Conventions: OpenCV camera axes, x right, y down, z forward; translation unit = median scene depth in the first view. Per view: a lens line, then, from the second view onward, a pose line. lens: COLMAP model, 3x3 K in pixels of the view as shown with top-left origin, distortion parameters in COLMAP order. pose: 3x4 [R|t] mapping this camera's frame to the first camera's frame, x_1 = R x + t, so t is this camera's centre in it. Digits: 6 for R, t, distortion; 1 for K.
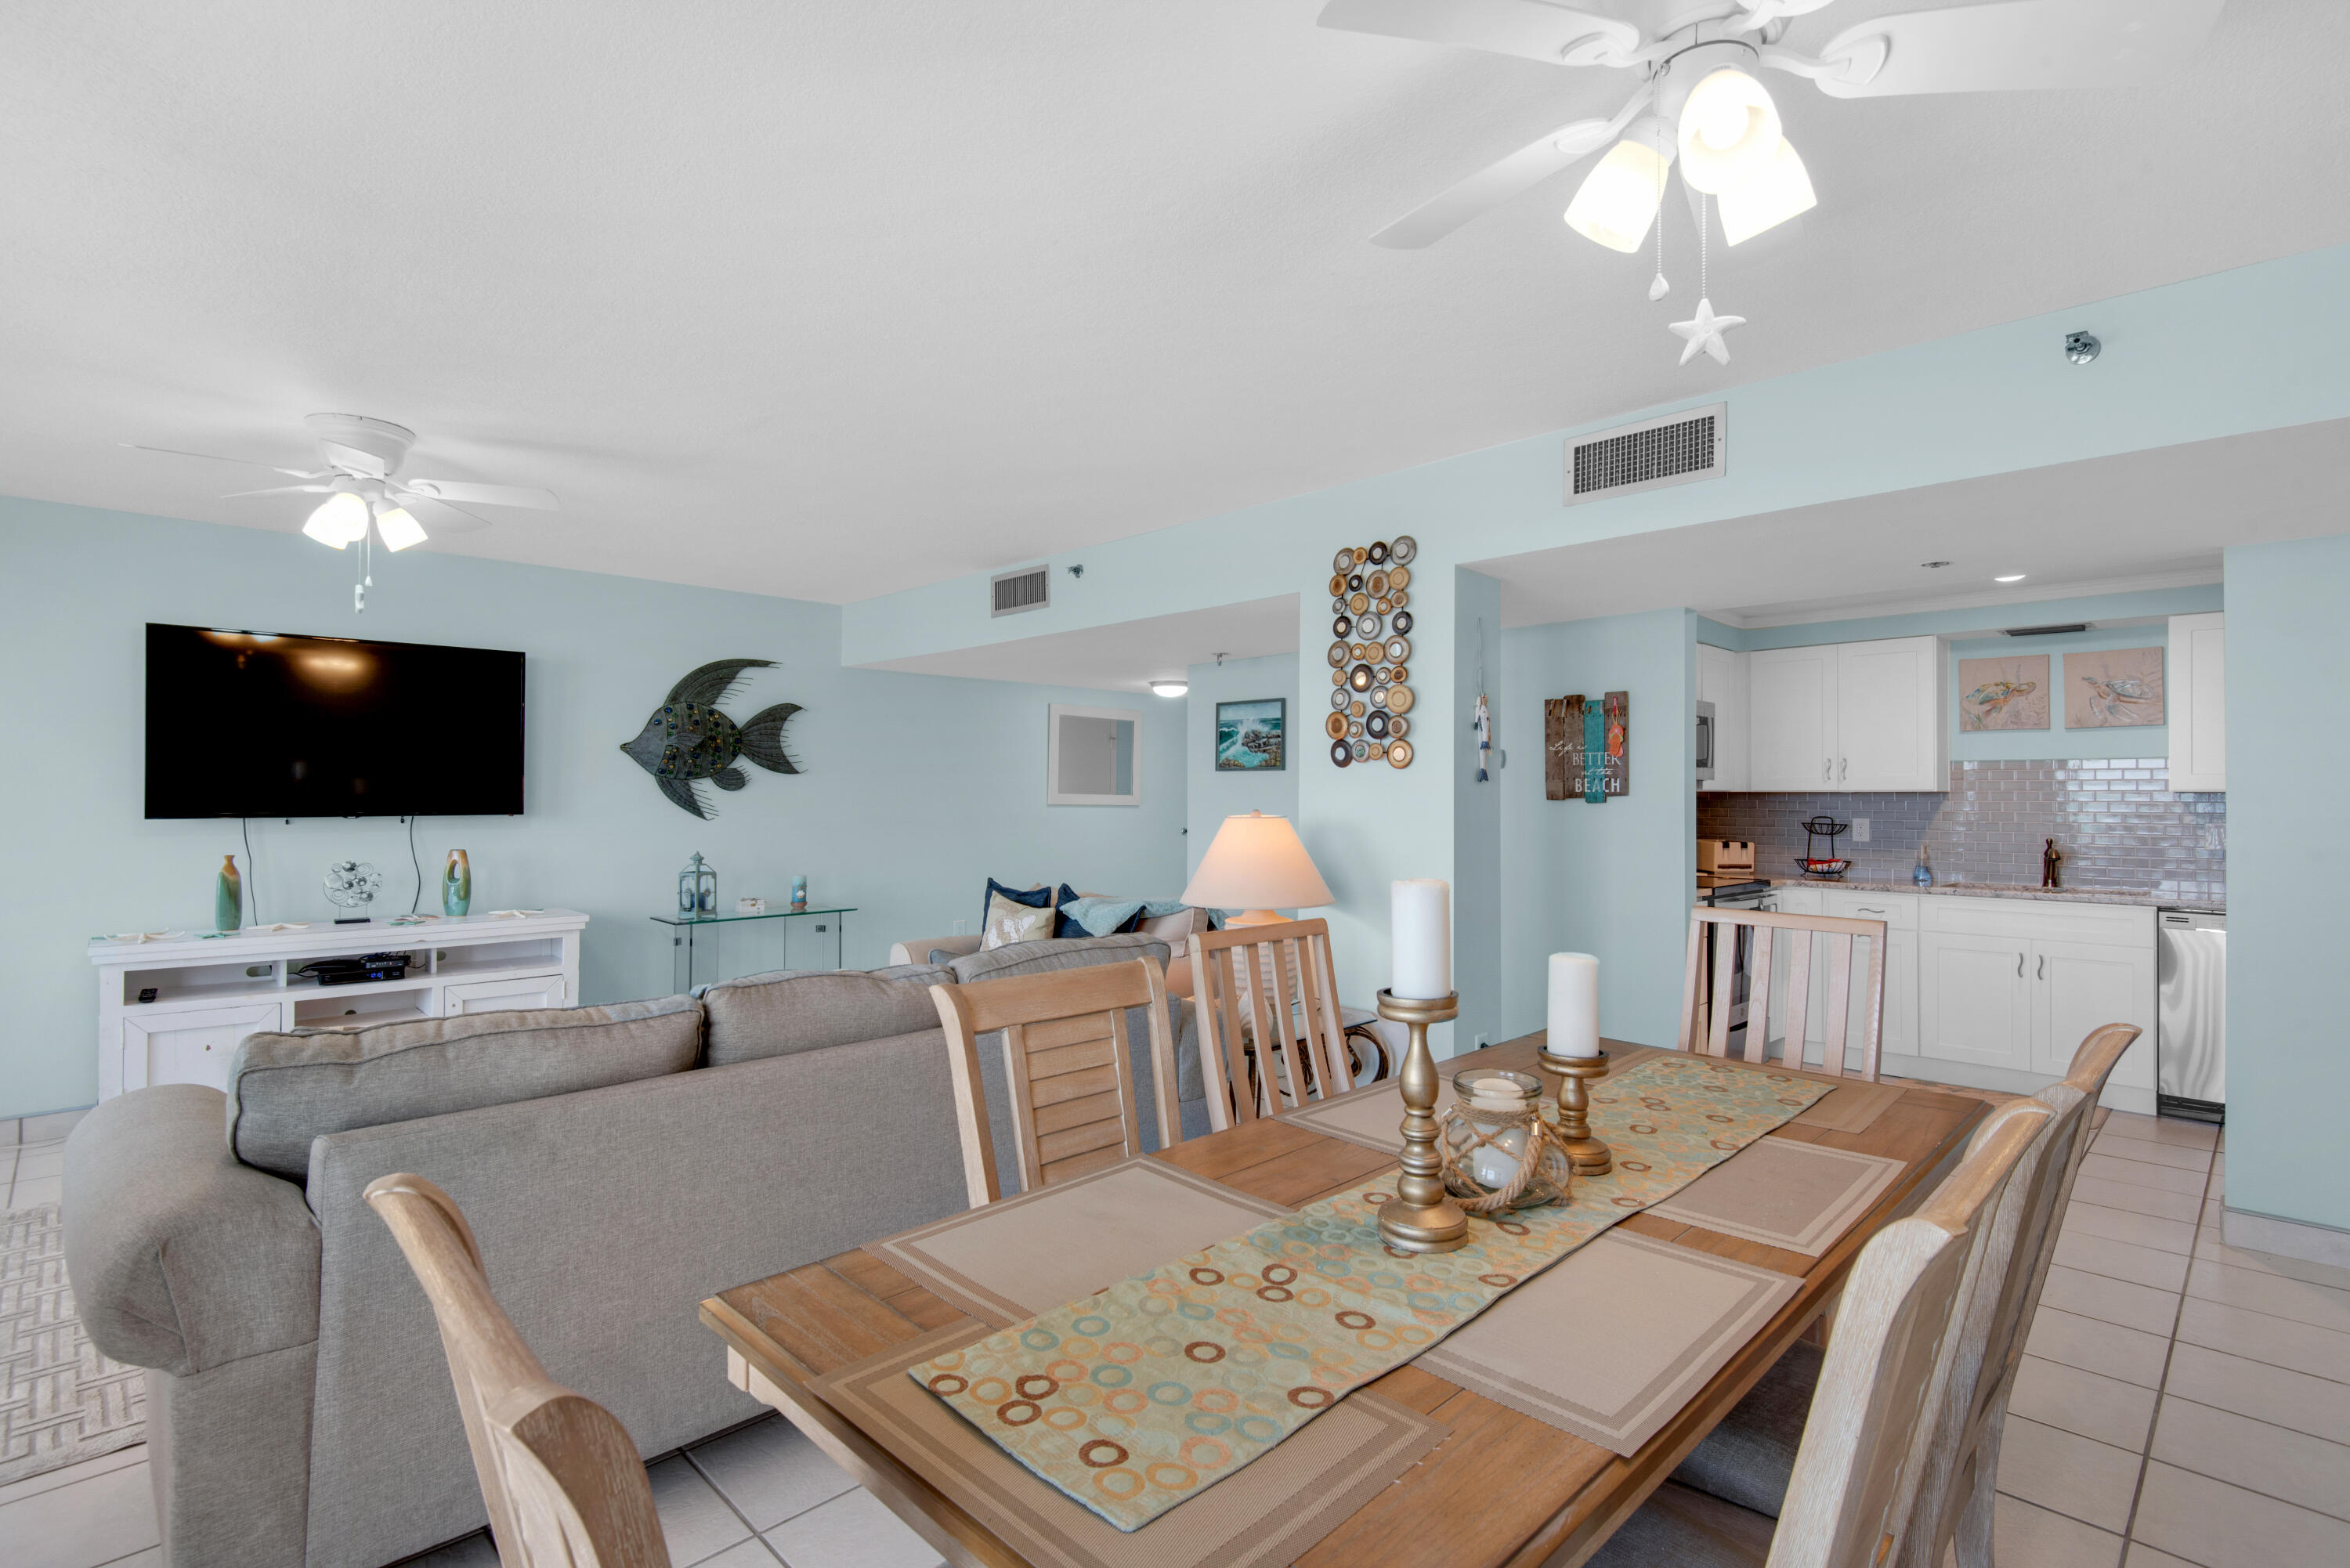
lens RADIAL K [[1098.5, 0, 1188.6], [0, 1098.5, 790.9], [0, 0, 1]] dist [0.012084, -0.007844]
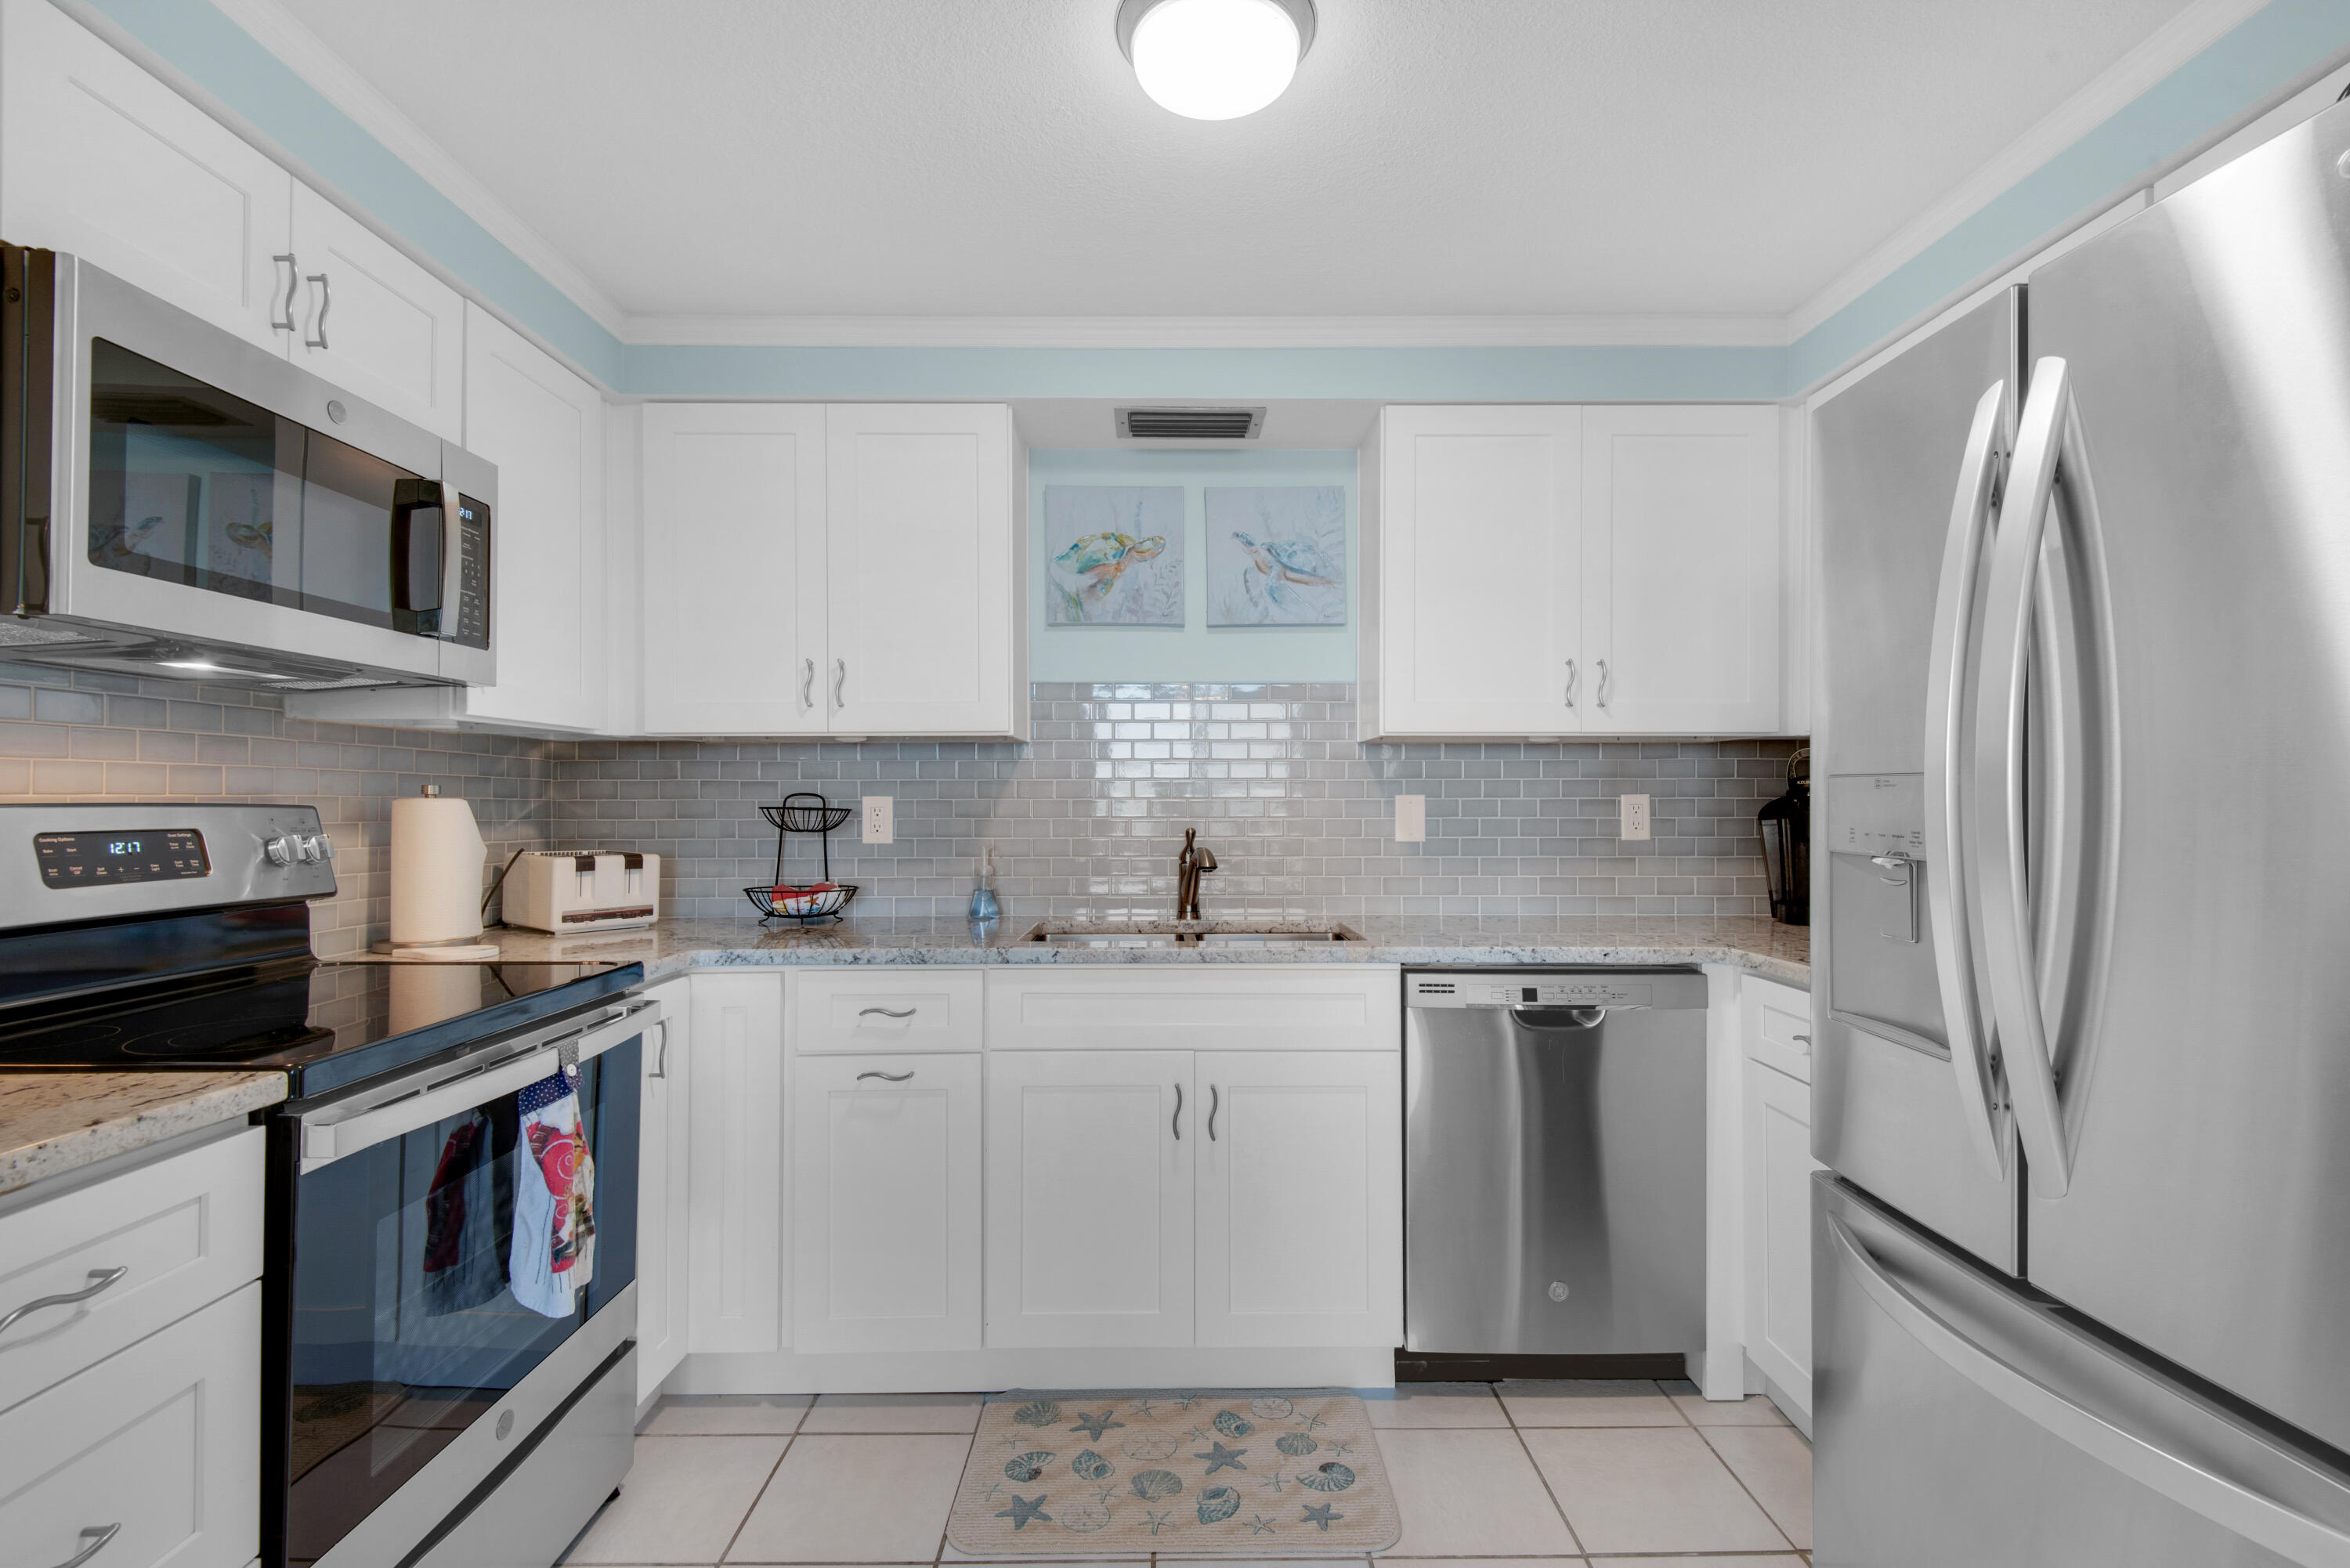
lens RADIAL K [[1068.9, 0, 1189.1], [0, 1068.9, 793.3], [0, 0, 1]] dist [0.018861, -0.002503]
pose [[0.696962, 0.001699, 0.717106, 0.388539], [-0.001032, 0.999999, -0.001367, 0.025336], [-0.717108, 0.000213, 0.696962, 0.605399]]
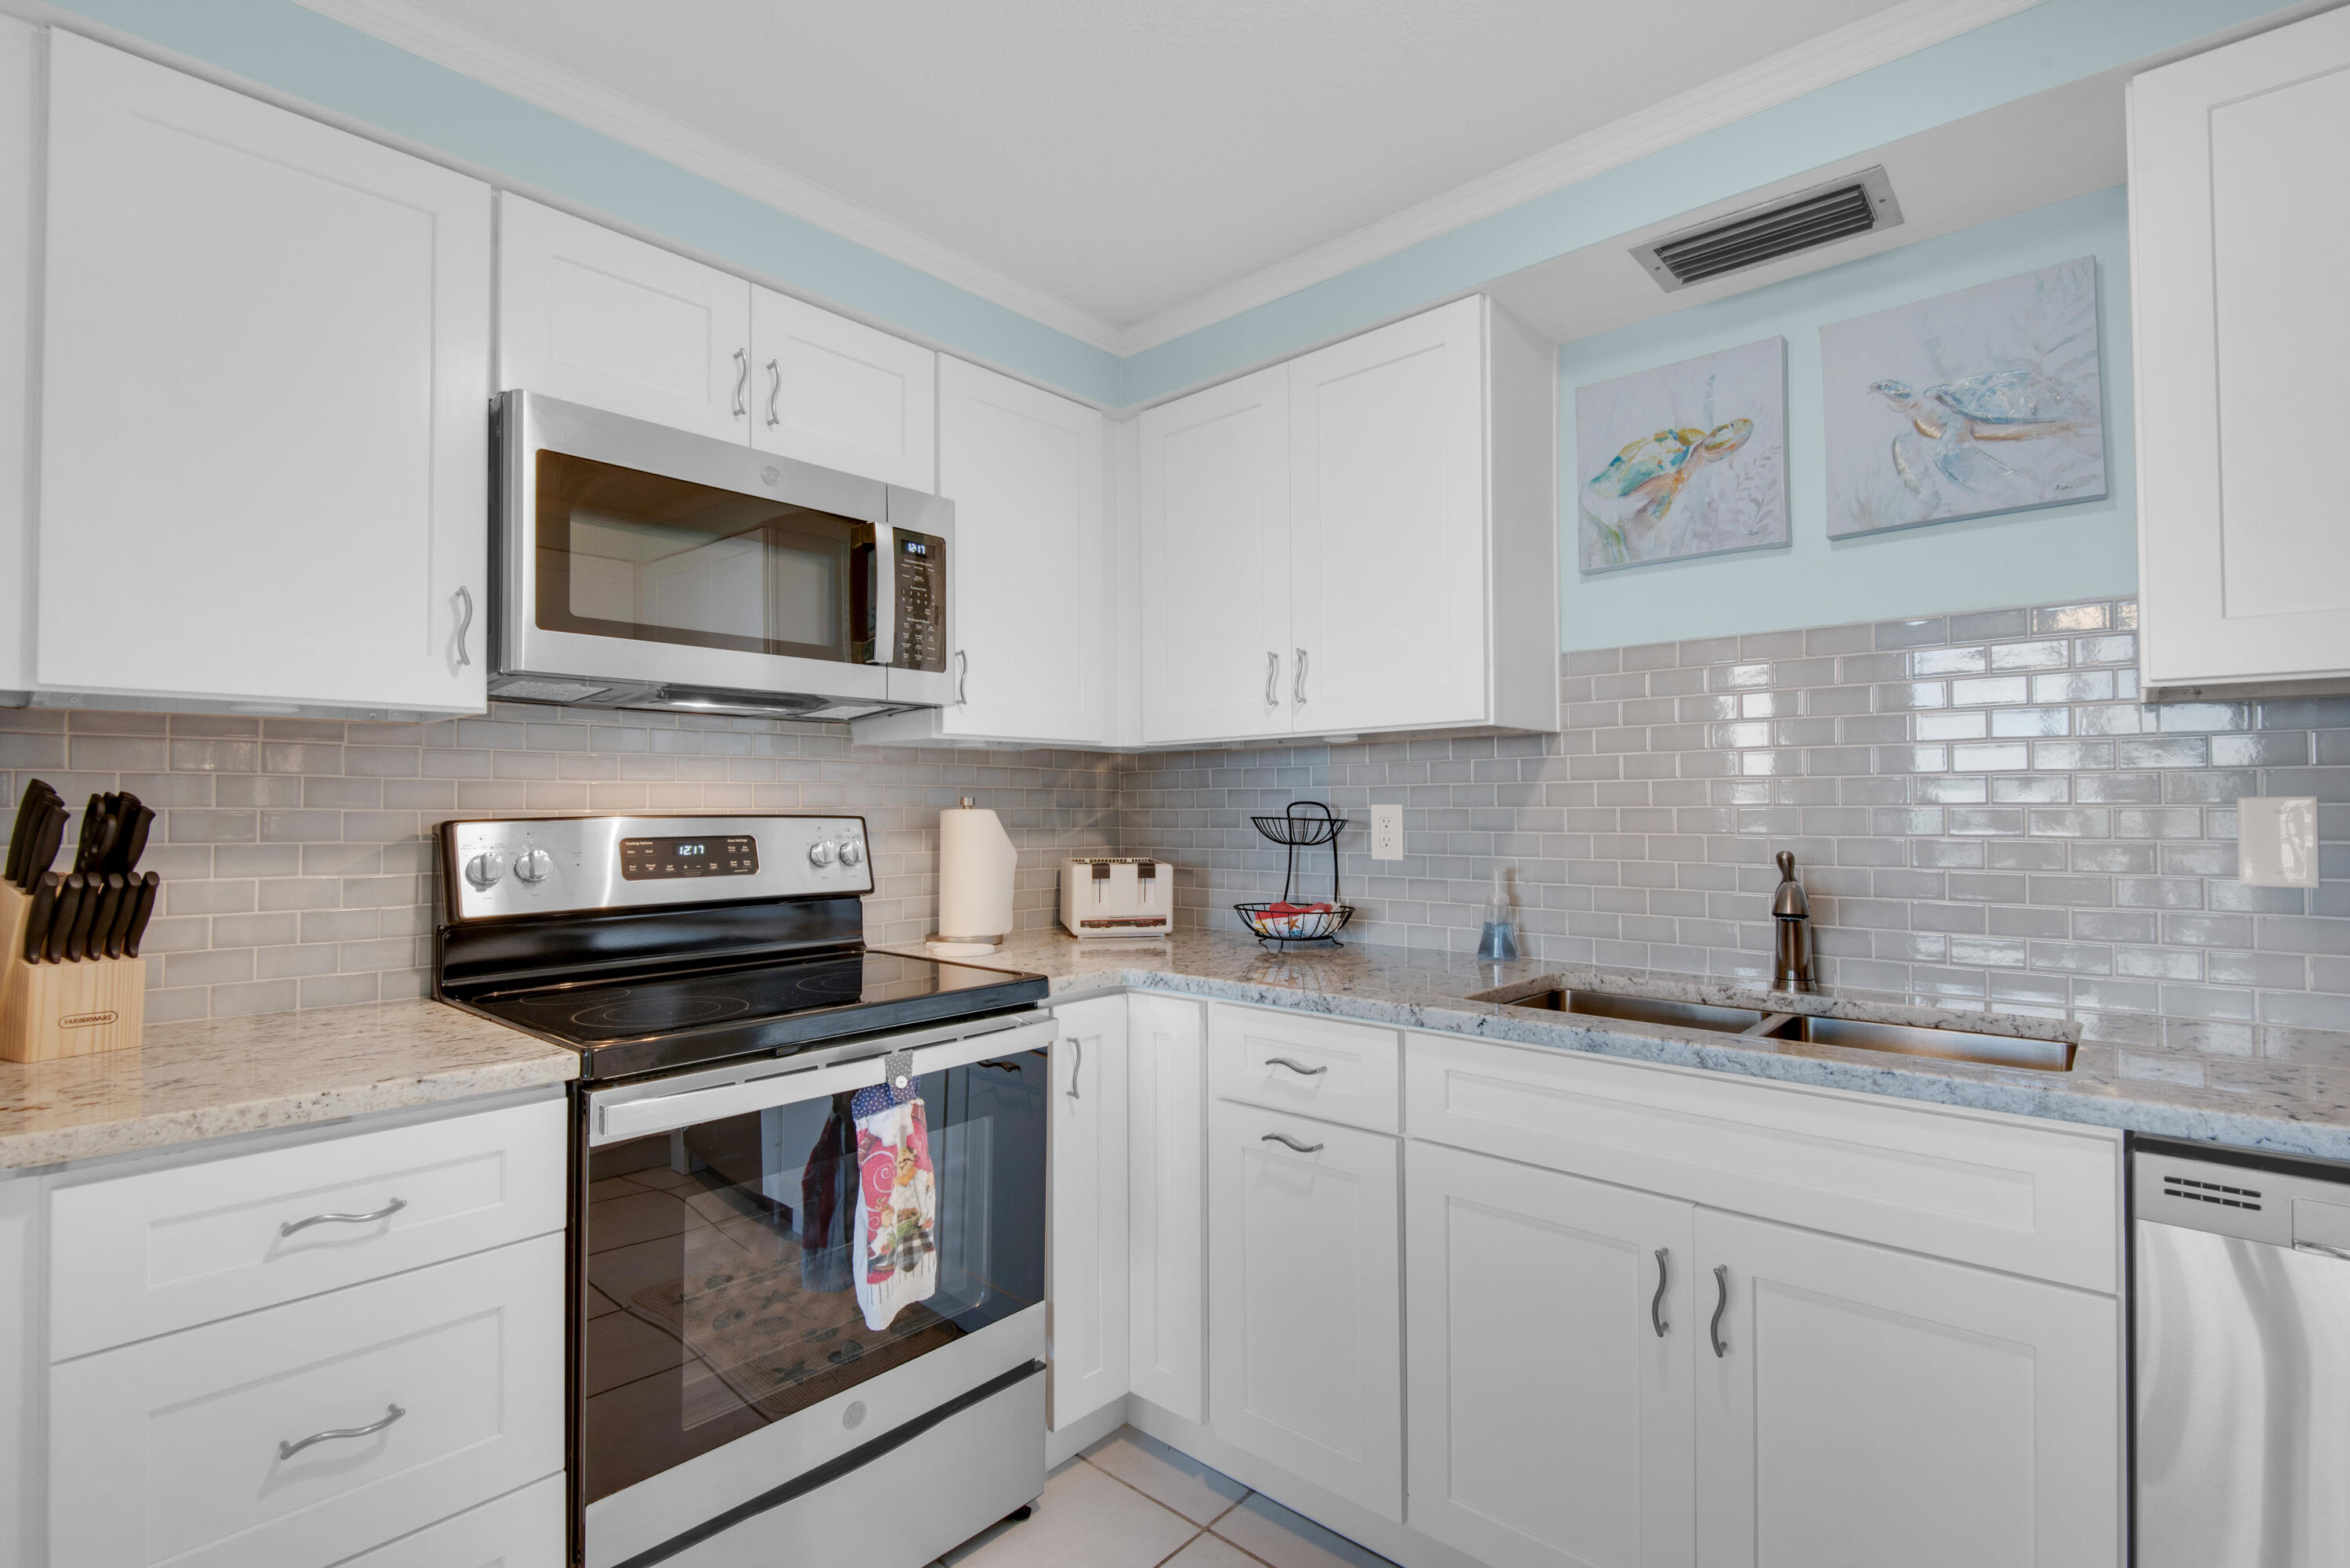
lens RADIAL K [[1098.5, 0, 1153.6], [0, 1098.5, 791.6], [0, 0, 1]] dist [0.012084, -0.007844]
pose [[0.998597, -0.007643, 0.052407, 0.530451], [0.008109, 0.999929, -0.008682, 0.024261], [-0.052337, 0.009095, 0.998588, 0.625479]]
